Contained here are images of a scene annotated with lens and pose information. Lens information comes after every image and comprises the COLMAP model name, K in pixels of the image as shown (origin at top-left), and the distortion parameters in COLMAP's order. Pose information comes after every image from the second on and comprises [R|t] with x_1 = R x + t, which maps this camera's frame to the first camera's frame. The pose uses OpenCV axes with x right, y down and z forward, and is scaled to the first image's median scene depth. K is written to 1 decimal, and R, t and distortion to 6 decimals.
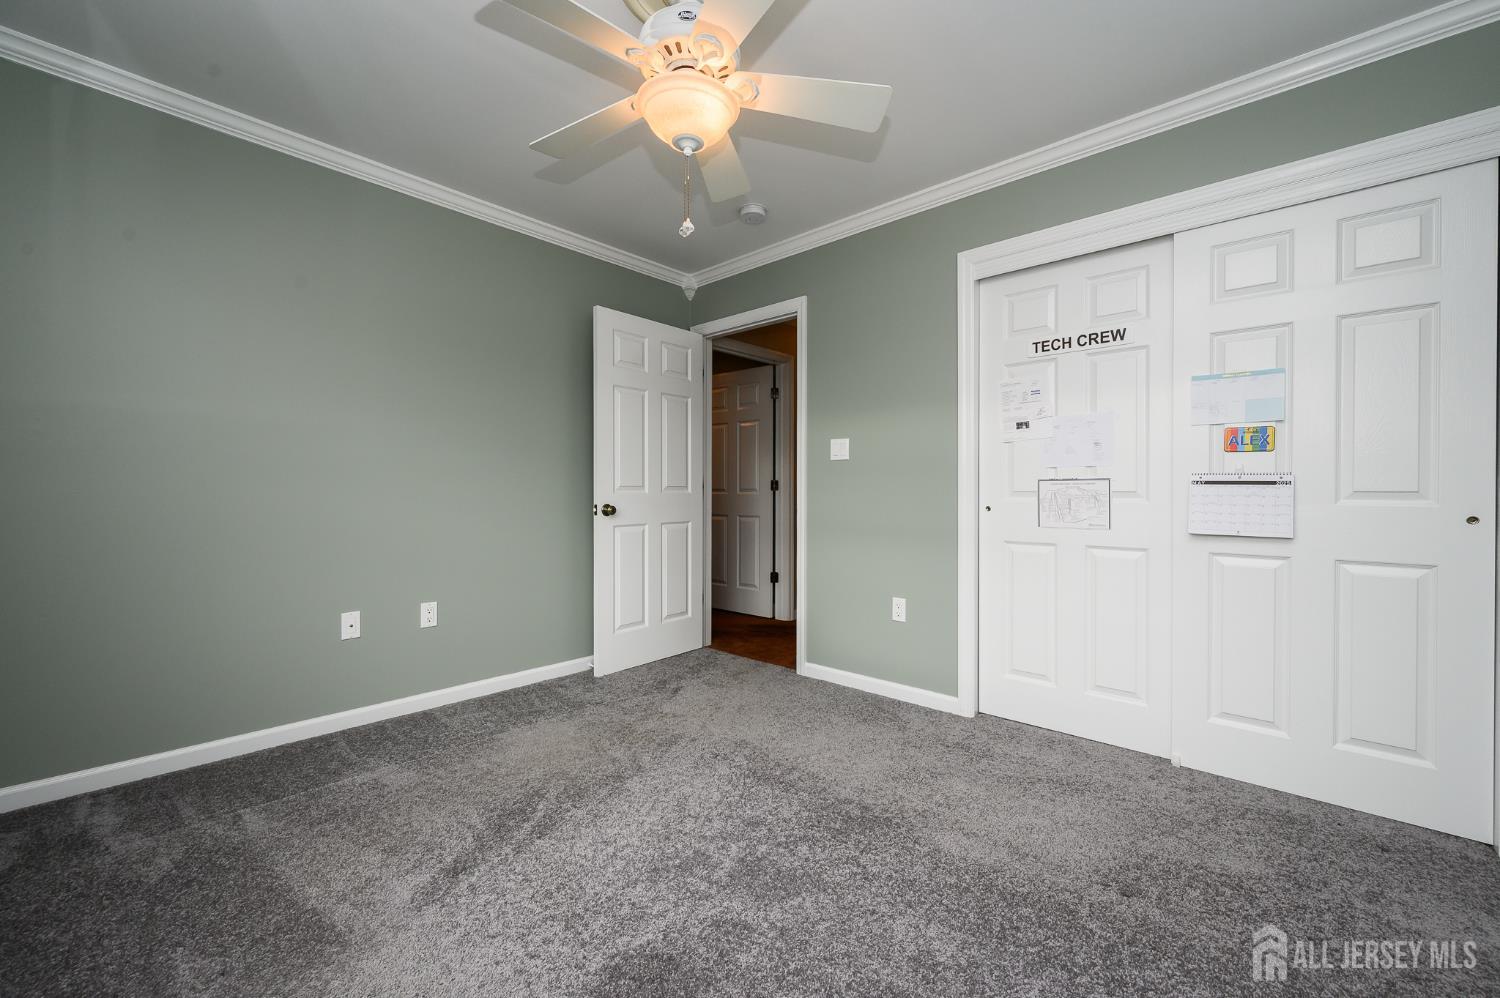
lens RADIAL K [[595.2, 0, 750.0], [0, 595.2, 499.0], [0, 0, 1]] dist [-0.002370, -0.000423]
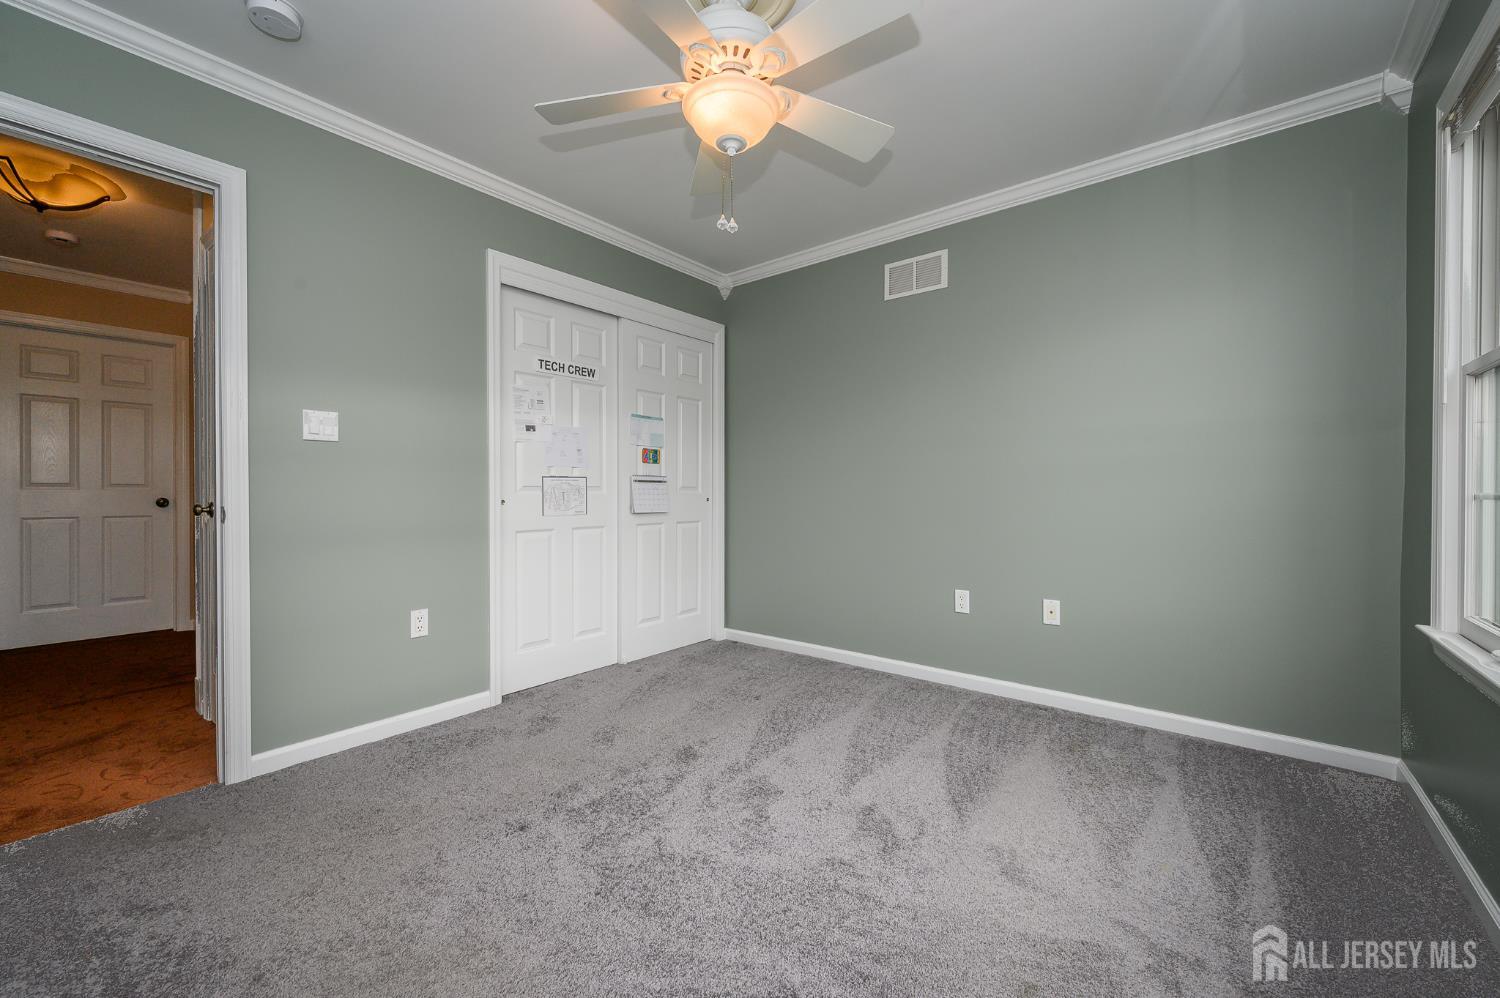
lens RADIAL K [[595.2, 0, 750.0], [0, 595.2, 499.0], [0, 0, 1]] dist [-0.002370, -0.000423]
pose [[-0.050436, -0.016412, 0.998592, -0.744369], [0.011445, 0.999790, 0.017010, -0.002428], [-0.998662, 0.012287, -0.050237, 0.669275]]
